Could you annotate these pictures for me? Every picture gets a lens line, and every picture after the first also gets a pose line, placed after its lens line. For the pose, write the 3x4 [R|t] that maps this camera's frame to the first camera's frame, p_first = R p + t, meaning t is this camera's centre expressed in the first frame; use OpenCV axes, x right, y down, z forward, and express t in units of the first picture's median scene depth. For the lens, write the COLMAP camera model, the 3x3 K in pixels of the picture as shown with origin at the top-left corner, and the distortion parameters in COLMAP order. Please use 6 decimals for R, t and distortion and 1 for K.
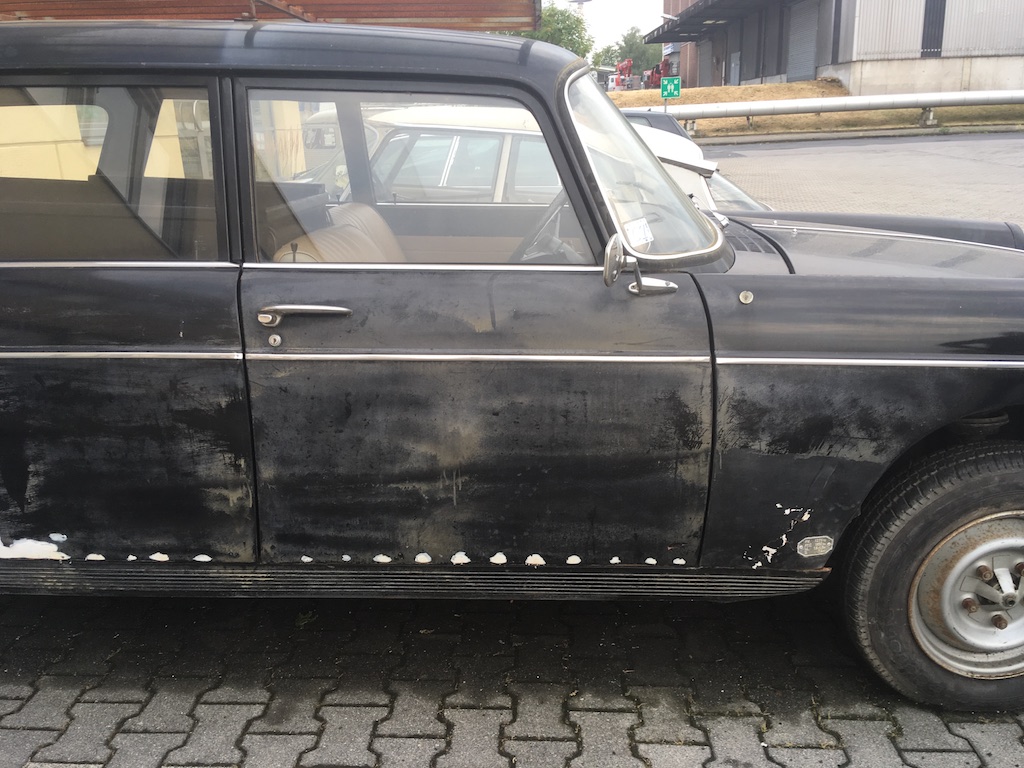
lens RADIAL K [[881.8, 0, 516.6], [0, 881.8, 384.3], [0, 0, 1]] dist [0.096707, -0.135244]
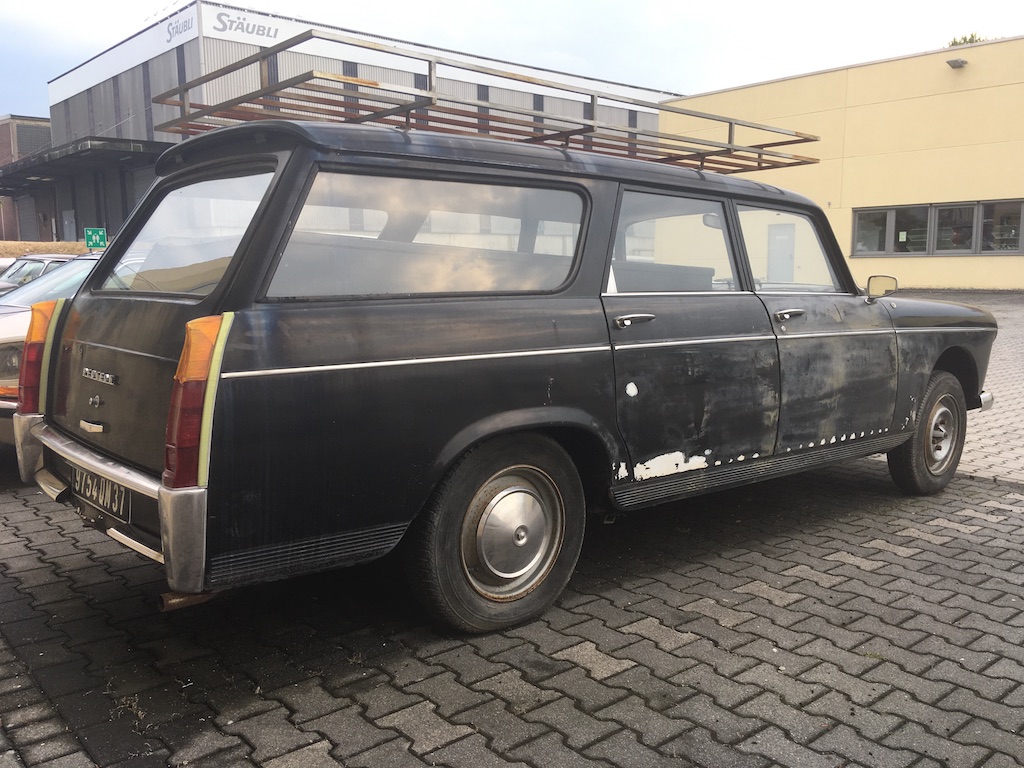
lens RADIAL K [[881.8, 0, 512.5], [0, 881.8, 381.9], [0, 0, 1]] dist [0.096707, -0.135244]
pose [[0.734811, -0.062239, 0.675410, -1.943447], [0.180639, 0.977775, -0.106424, 0.156676], [-0.653775, 0.200207, 0.729722, 0.002942]]
